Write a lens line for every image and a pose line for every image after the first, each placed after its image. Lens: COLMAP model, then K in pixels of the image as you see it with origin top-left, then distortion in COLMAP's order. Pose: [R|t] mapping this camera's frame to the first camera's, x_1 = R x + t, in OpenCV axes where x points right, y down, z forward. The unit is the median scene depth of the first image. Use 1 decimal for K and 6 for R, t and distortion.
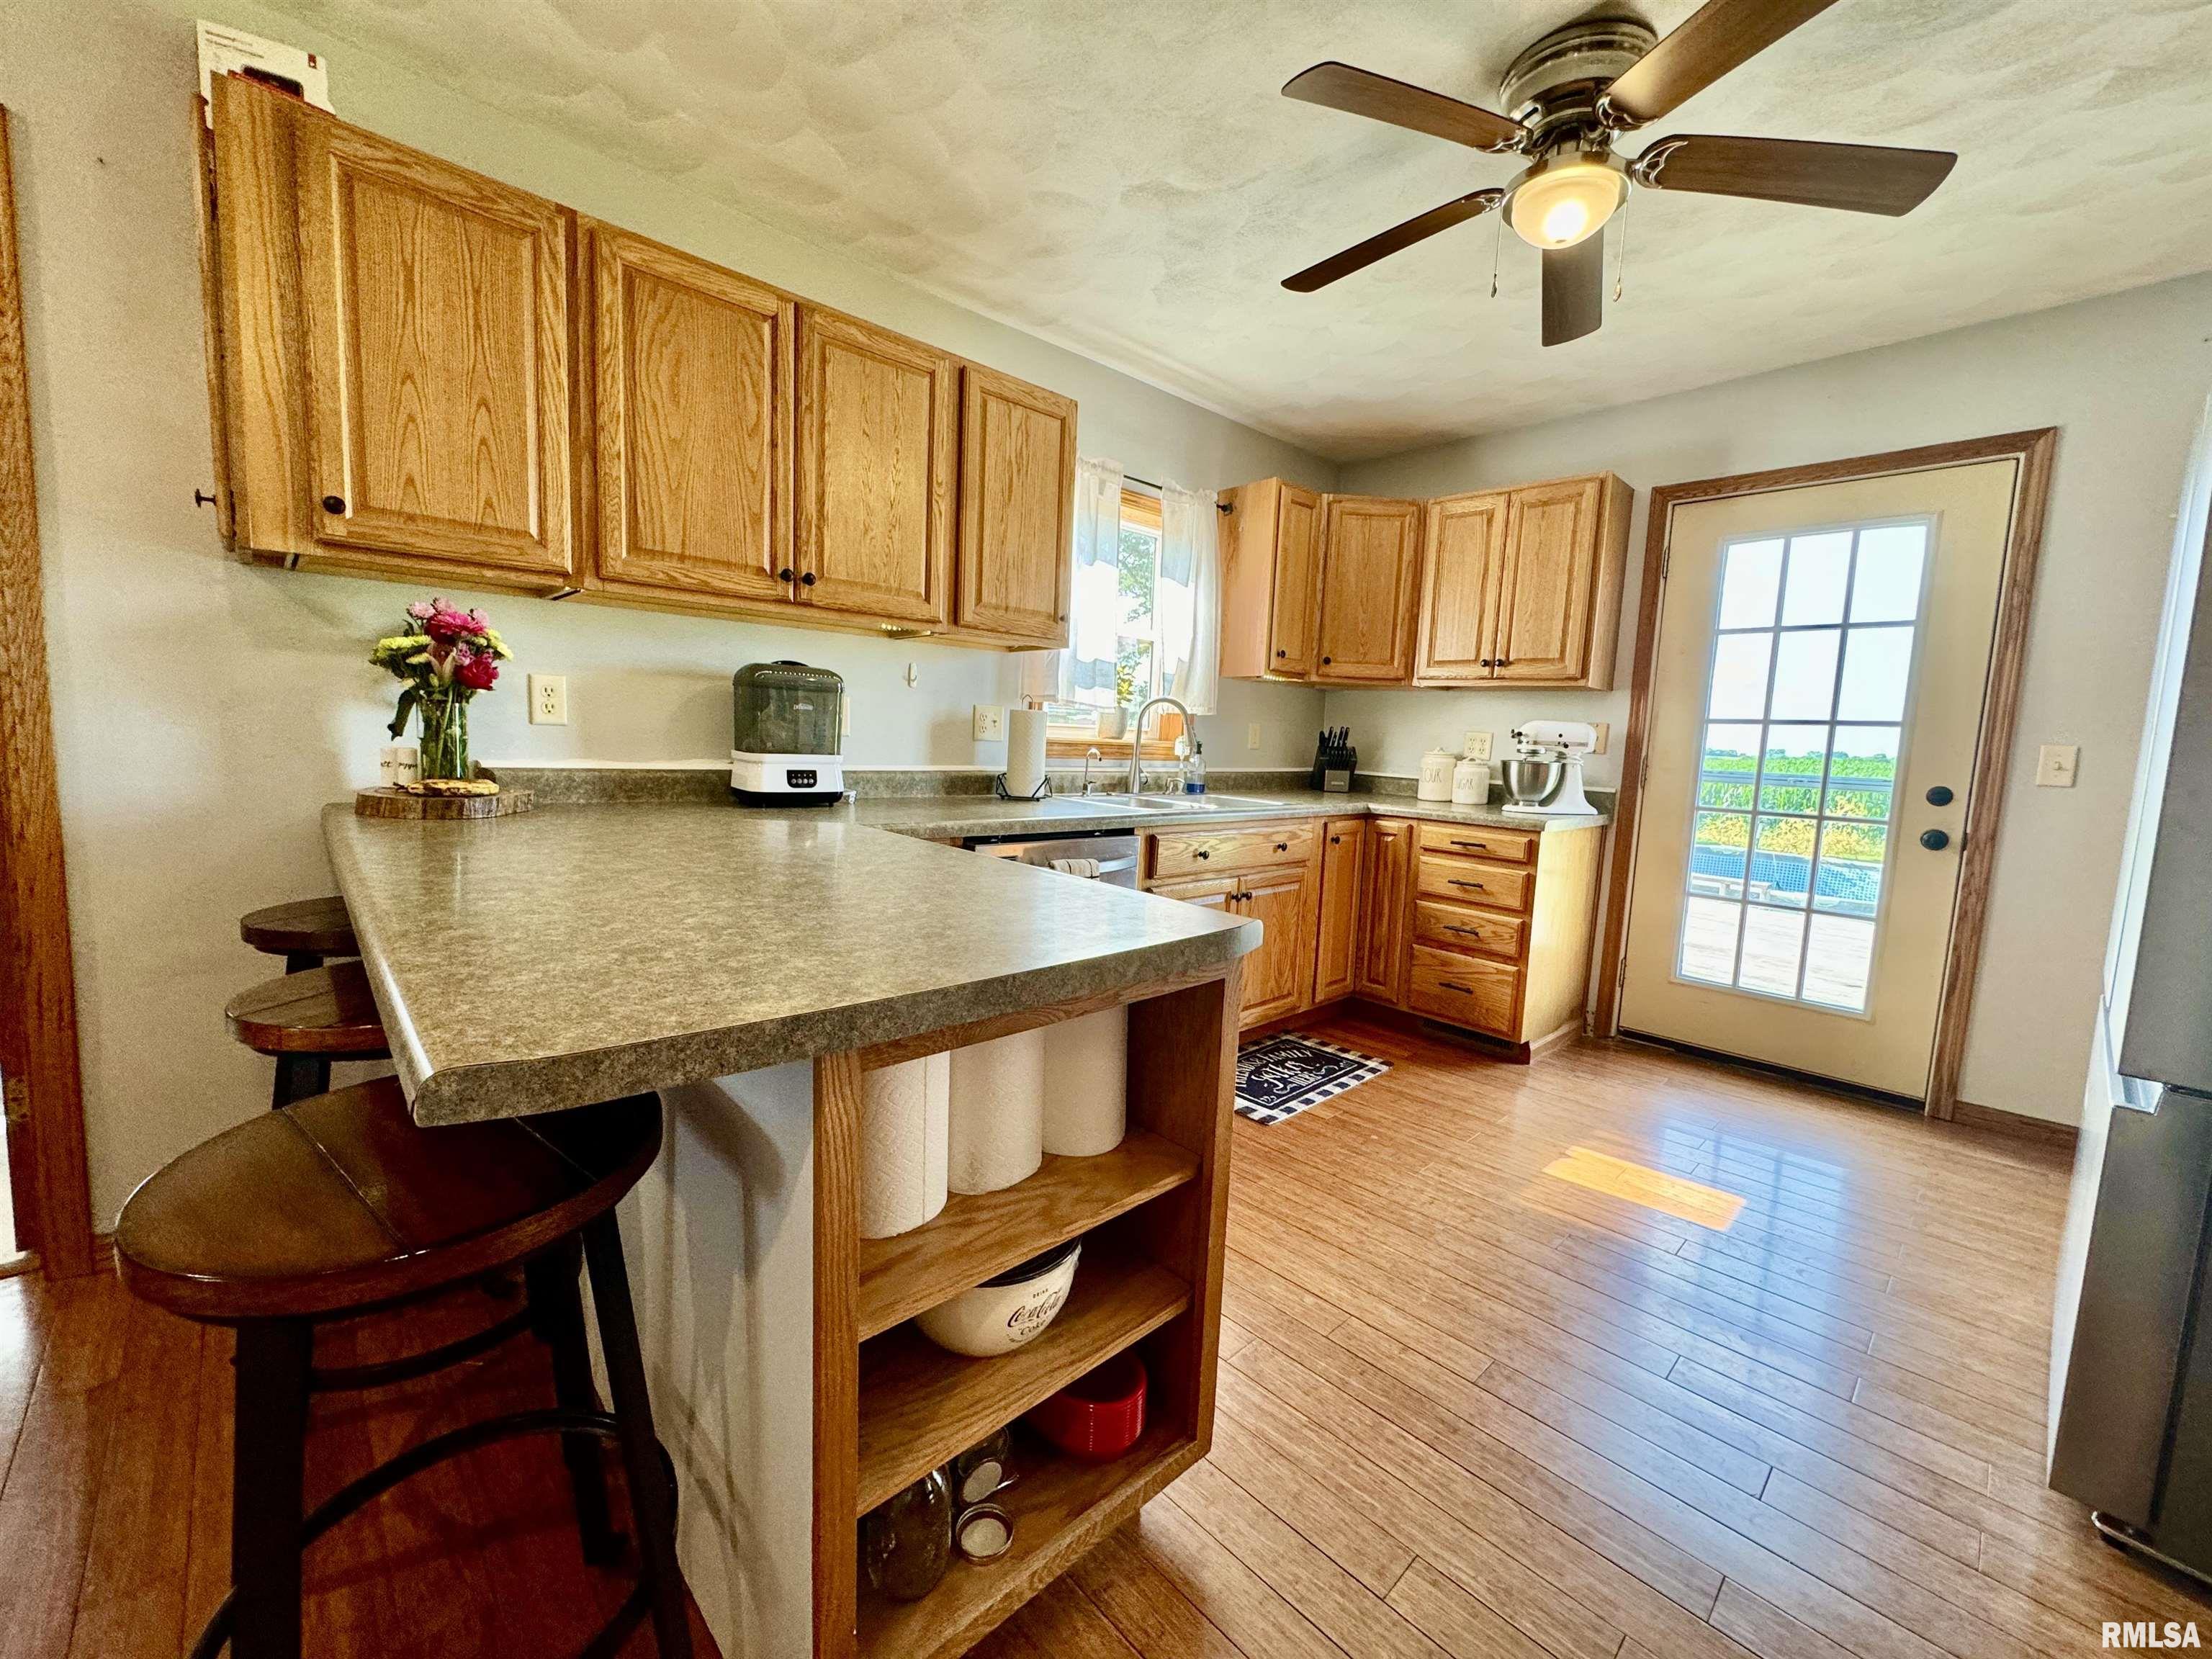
lens RADIAL K [[881.4, 0, 1107.6], [0, 881.4, 827.0], [0, 0, 1]] dist [-0.004009, 0.000397]
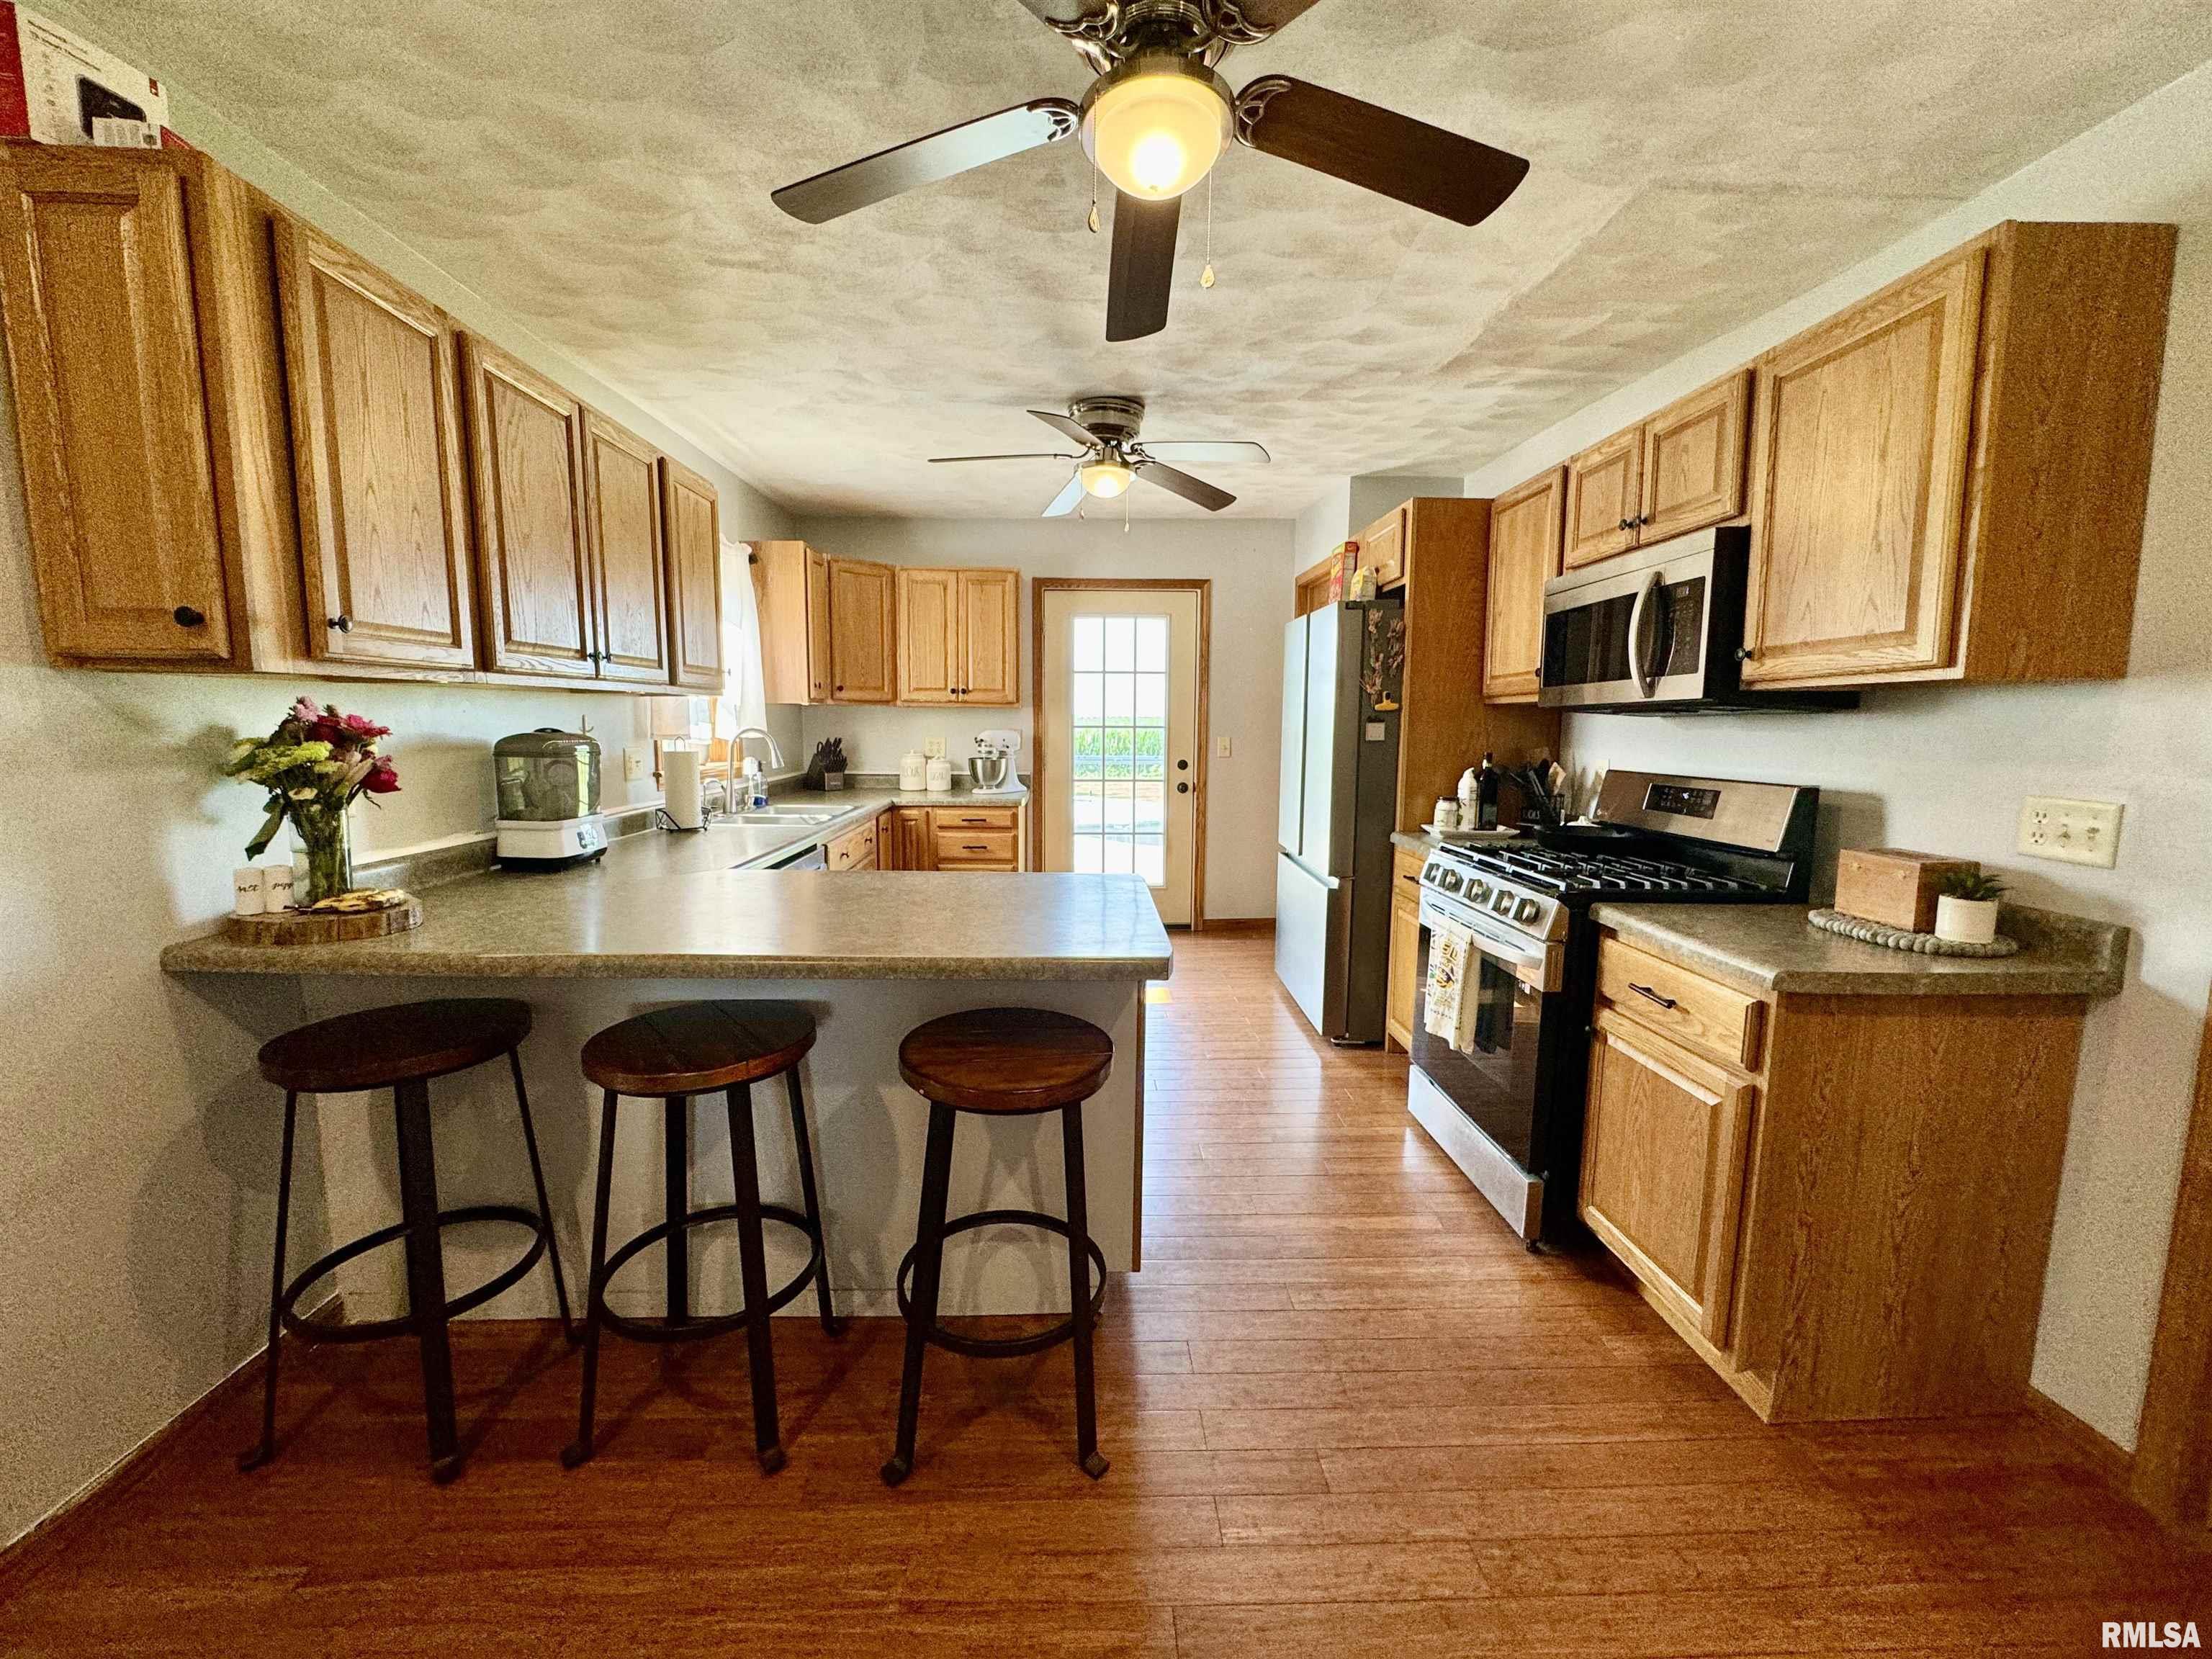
lens RADIAL K [[890.8, 0, 1106.0], [0, 890.8, 829.5], [0, 0, 1]] dist [-0.000952, 0.000068]
pose [[0.654862, -0.132881, 0.743975, -0.649448], [0.100813, 0.990983, 0.088261, -0.087663], [-0.748994, 0.017204, 0.662353, -0.159297]]
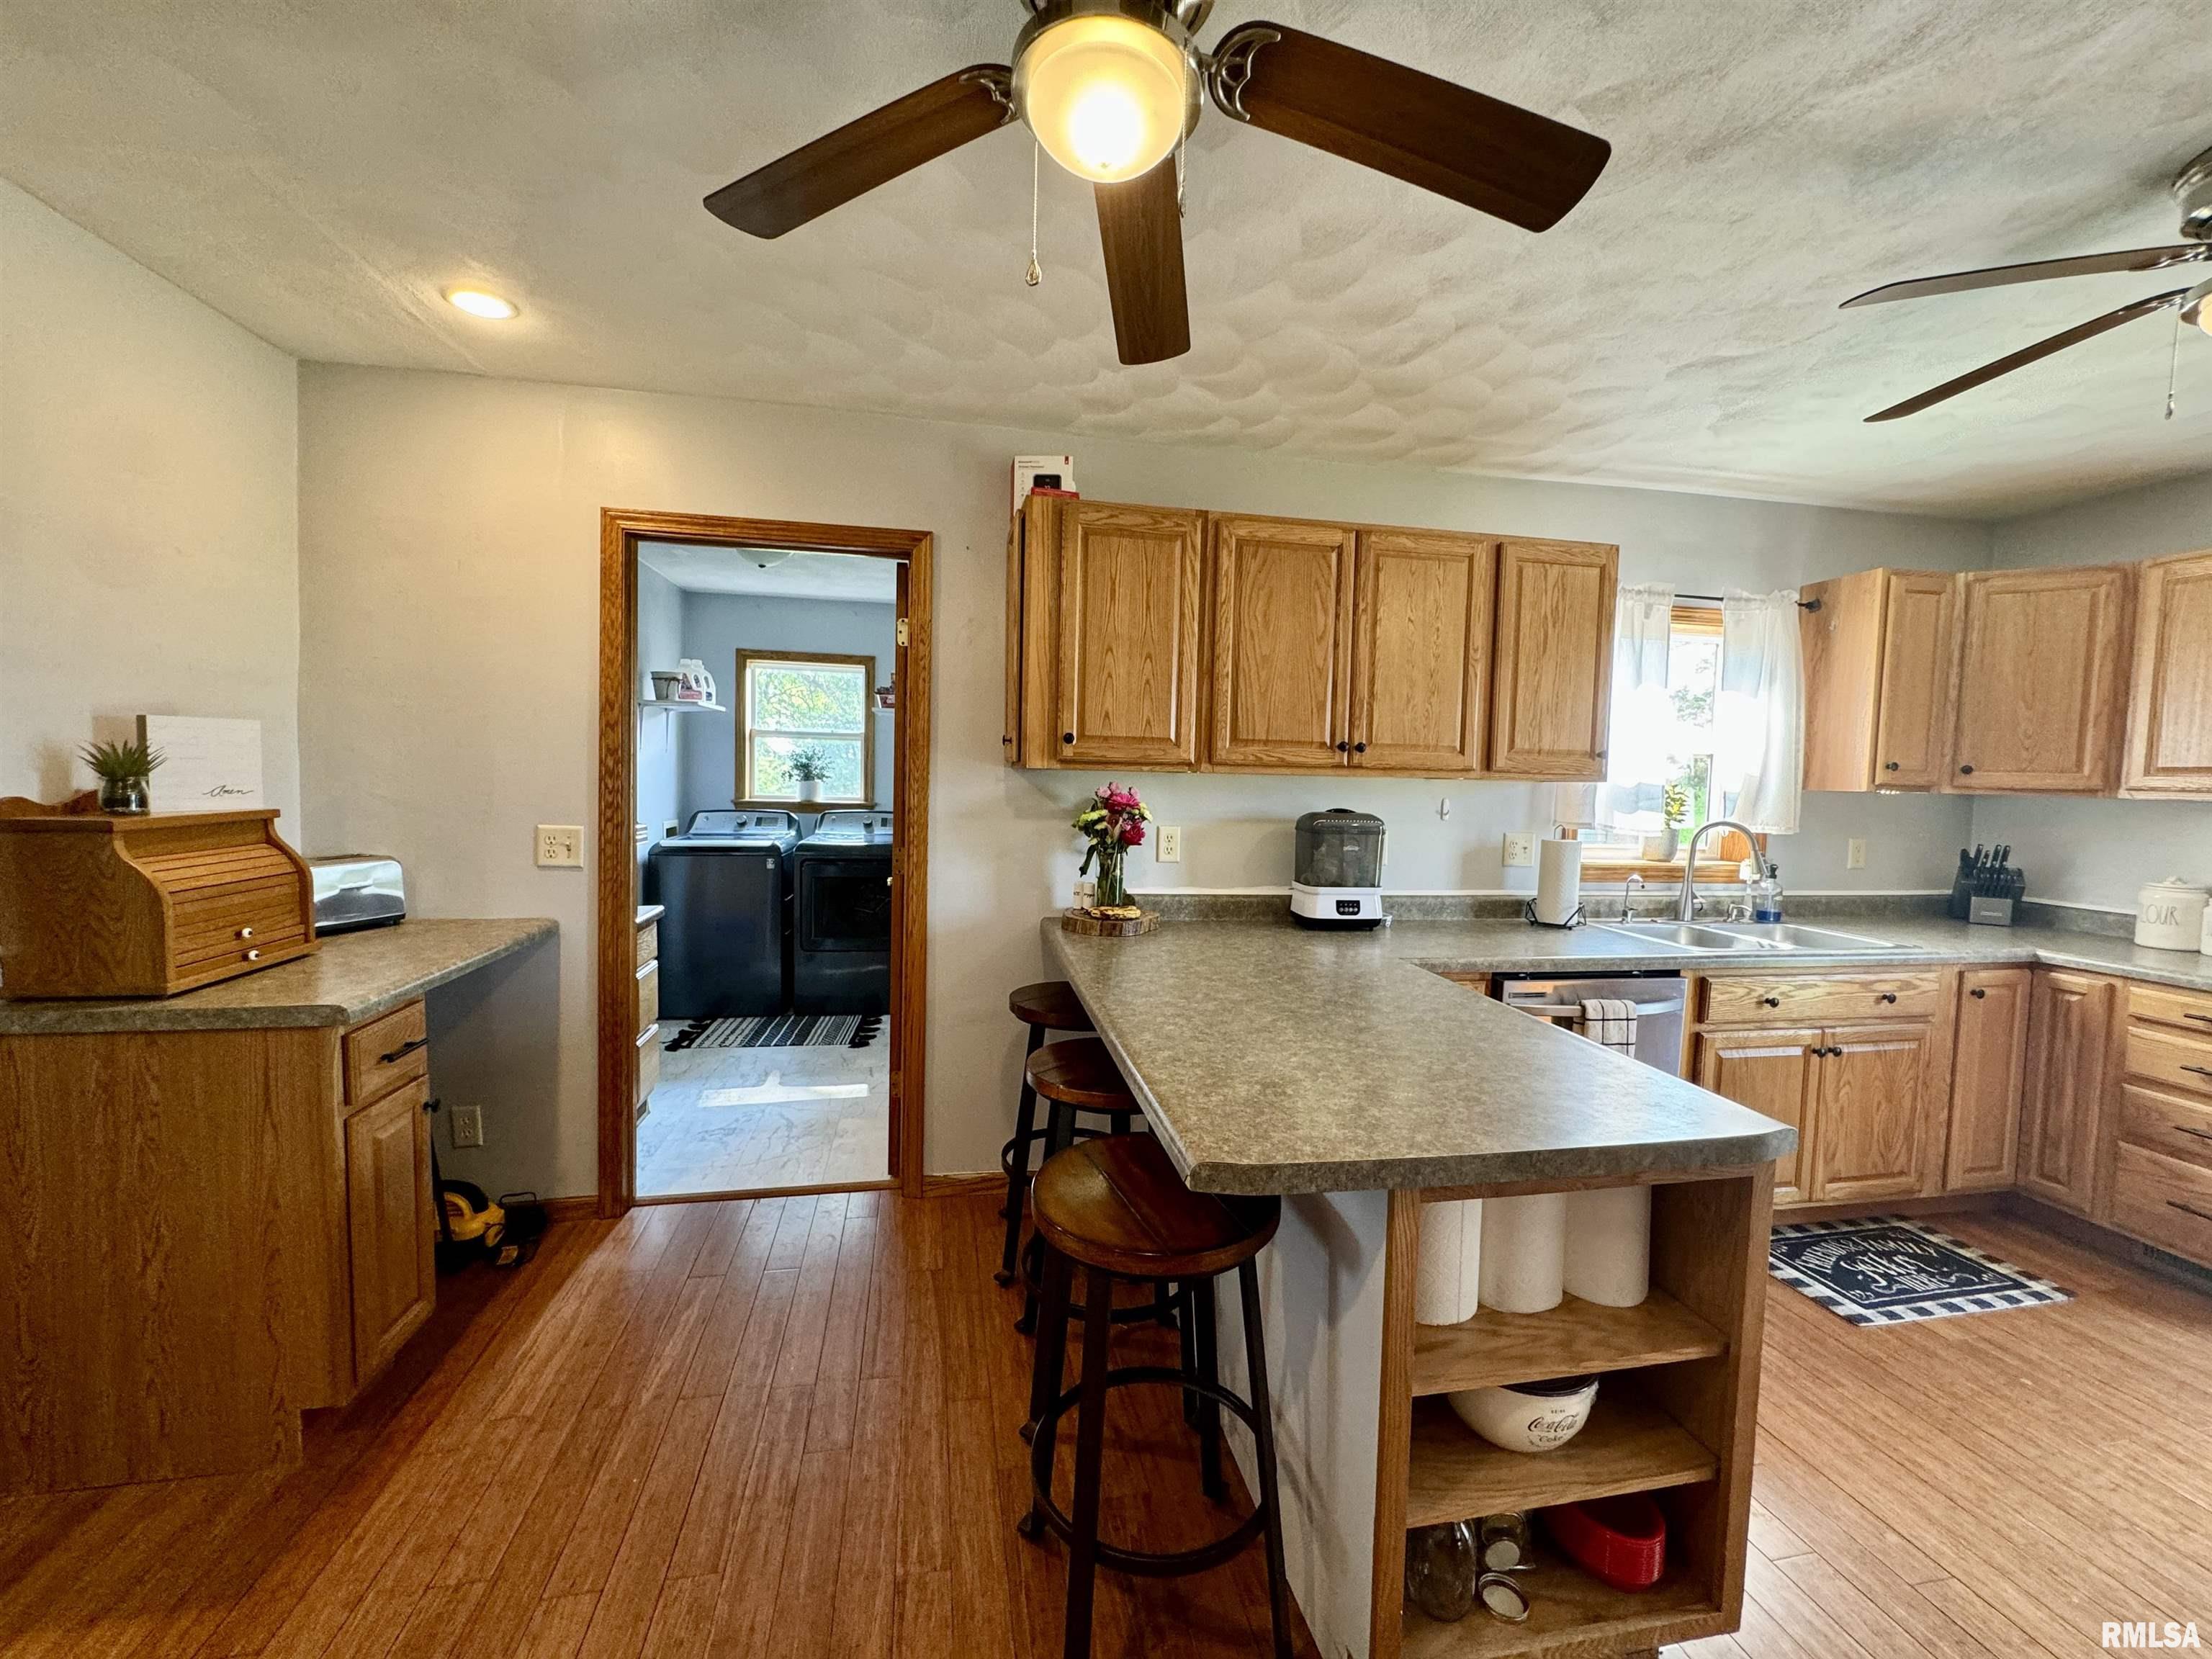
lens RADIAL K [[881.4, 0, 1107.6], [0, 881.4, 827.0], [0, 0, 1]] dist [-0.004009, 0.000397]
pose [[0.842690, 0.008319, -0.538335, 0.018951], [-0.045202, 0.997444, -0.055345, -0.073504], [0.536498, 0.070972, 0.840912, -0.168354]]
